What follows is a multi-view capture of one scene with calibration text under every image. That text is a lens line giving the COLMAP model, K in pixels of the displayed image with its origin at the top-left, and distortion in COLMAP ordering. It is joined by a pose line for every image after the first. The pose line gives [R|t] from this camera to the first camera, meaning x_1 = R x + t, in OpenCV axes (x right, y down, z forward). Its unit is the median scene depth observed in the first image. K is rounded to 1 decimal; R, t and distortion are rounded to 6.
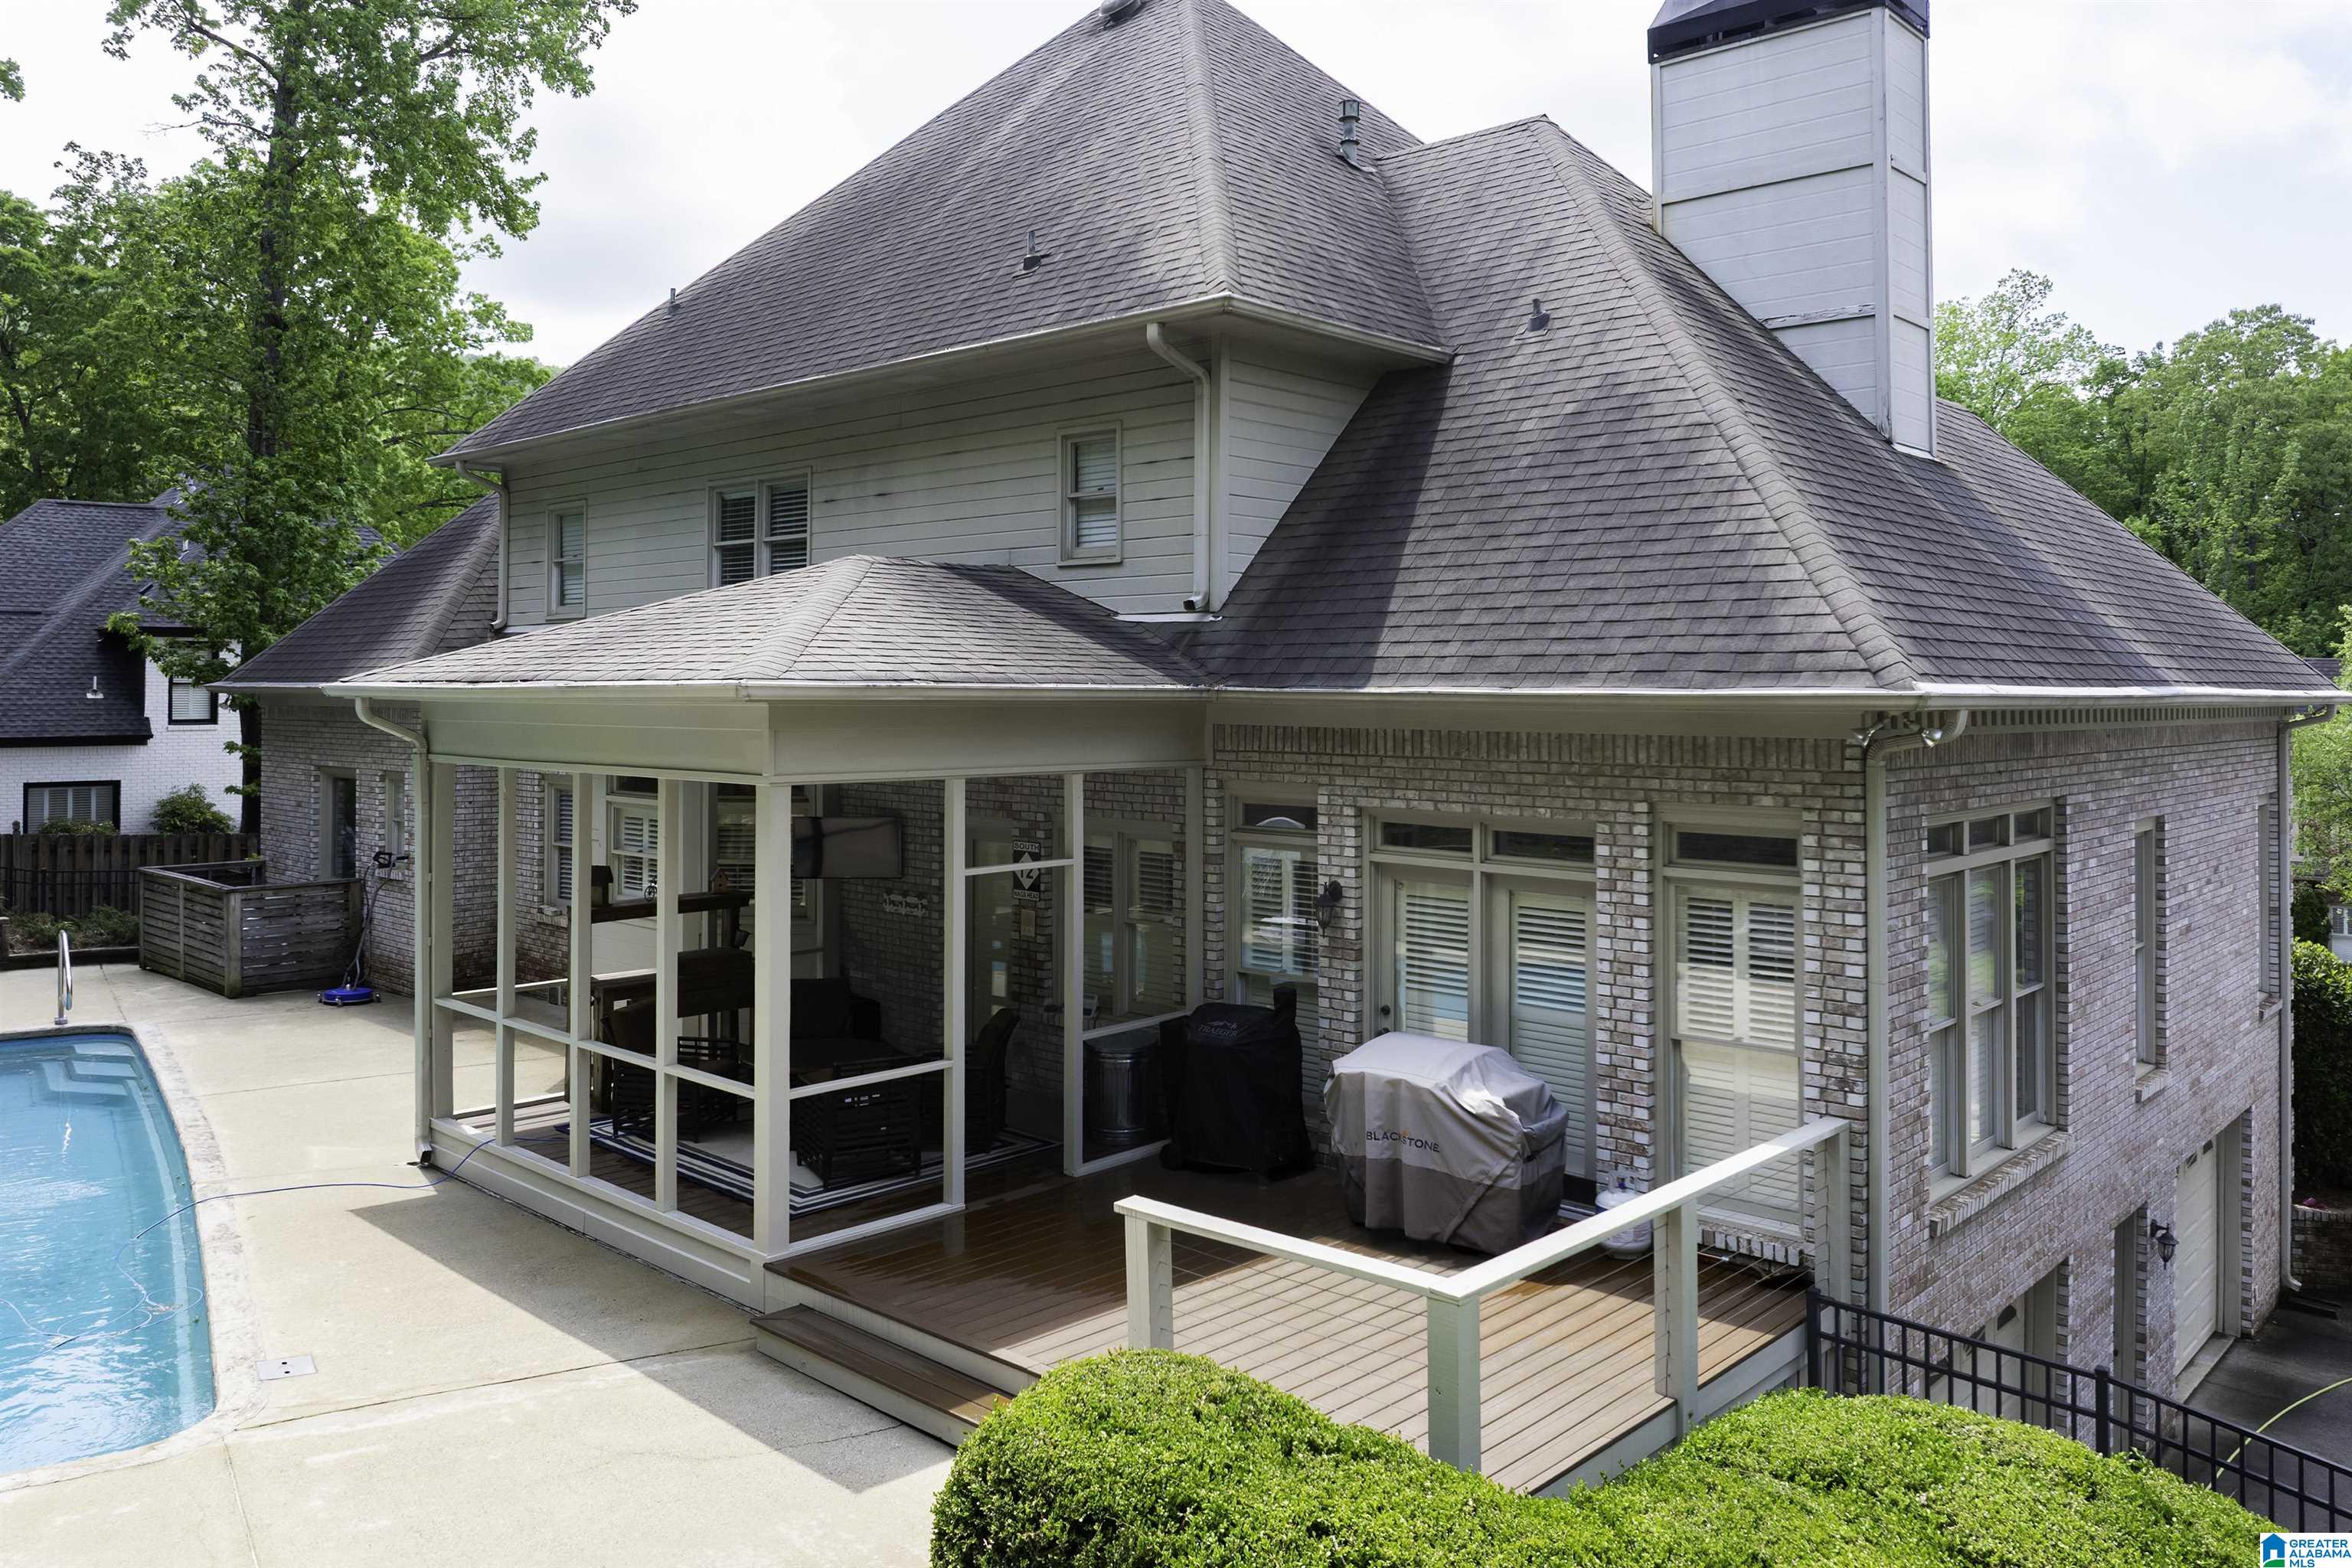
lens RADIAL K [[1745.5, 0, 1176.0], [0, 1745.5, 784.0], [0, 0, 1]] dist [-0.052649, 0.036042]
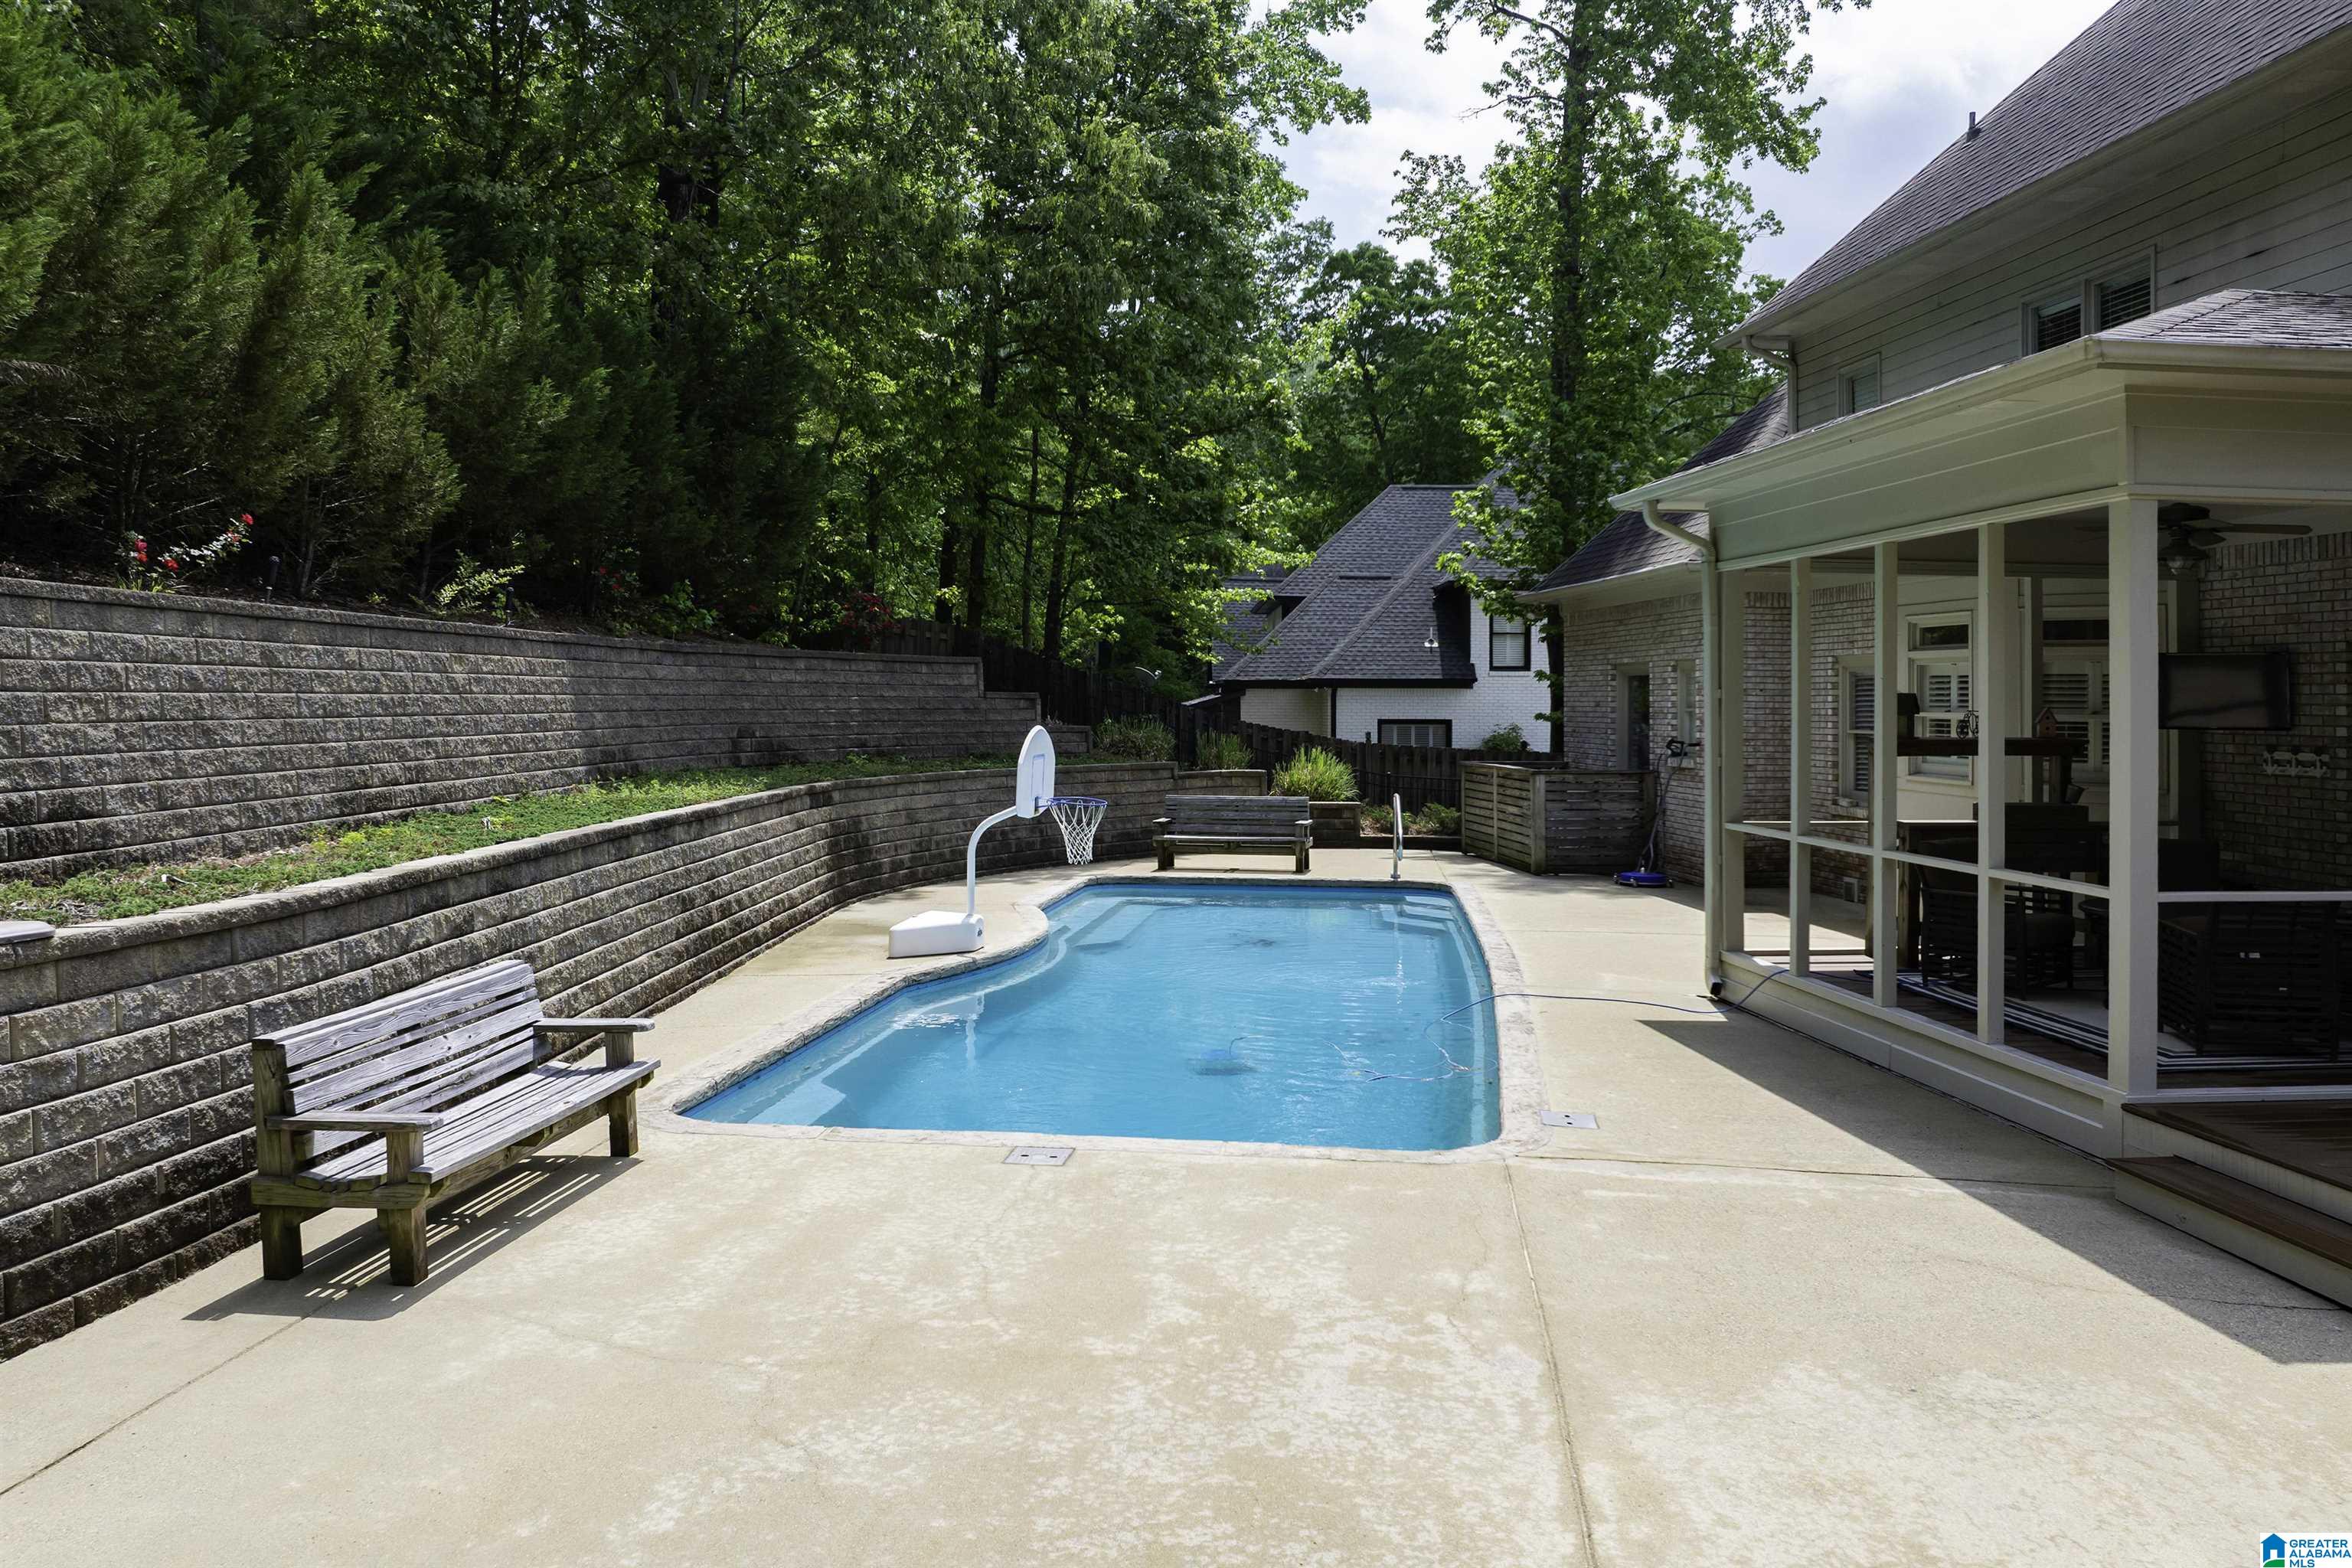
lens RADIAL K [[1590.6, 0, 1179.9], [0, 1590.6, 889.6], [0, 0, 1]] dist [-0.036831, 0.001337]
pose [[0.738495, -0.011452, -0.674161, -0.053321], [0.000607, 0.999867, -0.016319, 0.143640], [0.674258, 0.011642, 0.738404, 0.131149]]
